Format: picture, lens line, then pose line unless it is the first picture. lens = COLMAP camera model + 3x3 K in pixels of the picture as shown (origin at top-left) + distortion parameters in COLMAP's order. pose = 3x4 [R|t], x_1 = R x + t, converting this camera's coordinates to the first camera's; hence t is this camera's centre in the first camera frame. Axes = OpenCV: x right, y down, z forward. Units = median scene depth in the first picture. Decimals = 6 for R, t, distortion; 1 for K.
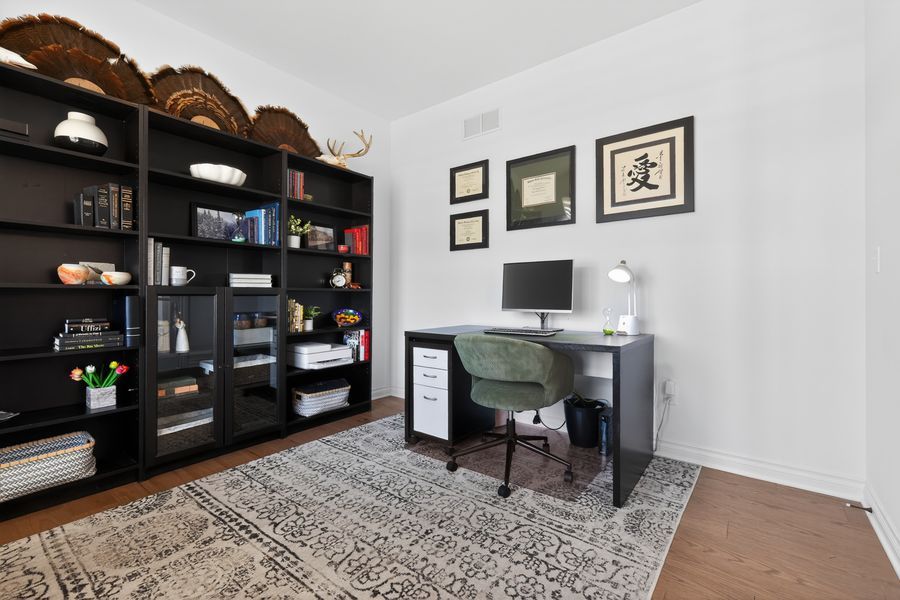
lens RADIAL K [[392.9, 0, 450.5], [0, 392.9, 295.6], [0, 0, 1]] dist [-0.001893, -0.000398]
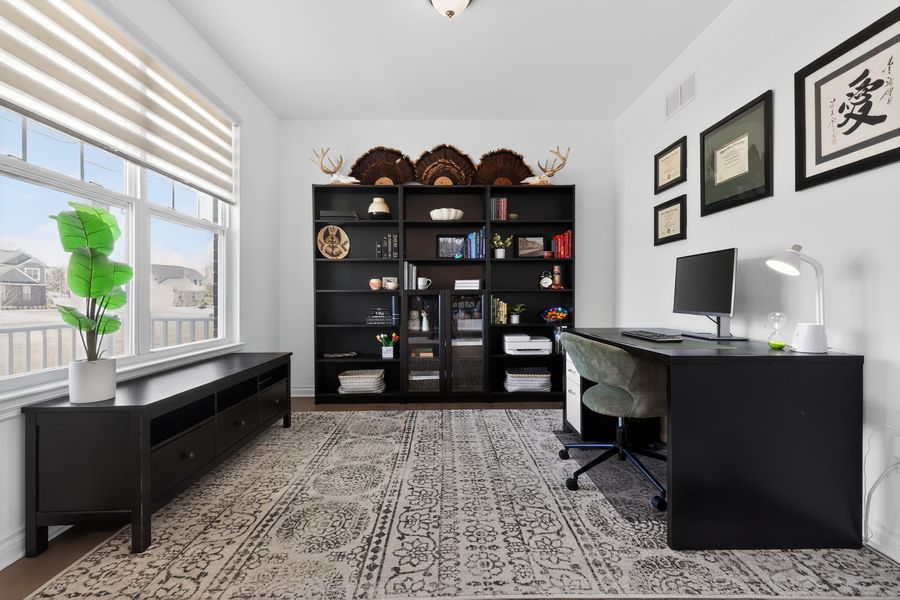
lens RADIAL K [[392.9, 0, 450.5], [0, 392.9, 295.6], [0, 0, 1]] dist [-0.001893, -0.000398]
pose [[0.622682, -0.001138, -0.782474, 0.565137], [0.003442, 0.999993, 0.001285, -0.001359], [0.782468, -0.003494, 0.622682, 0.080781]]
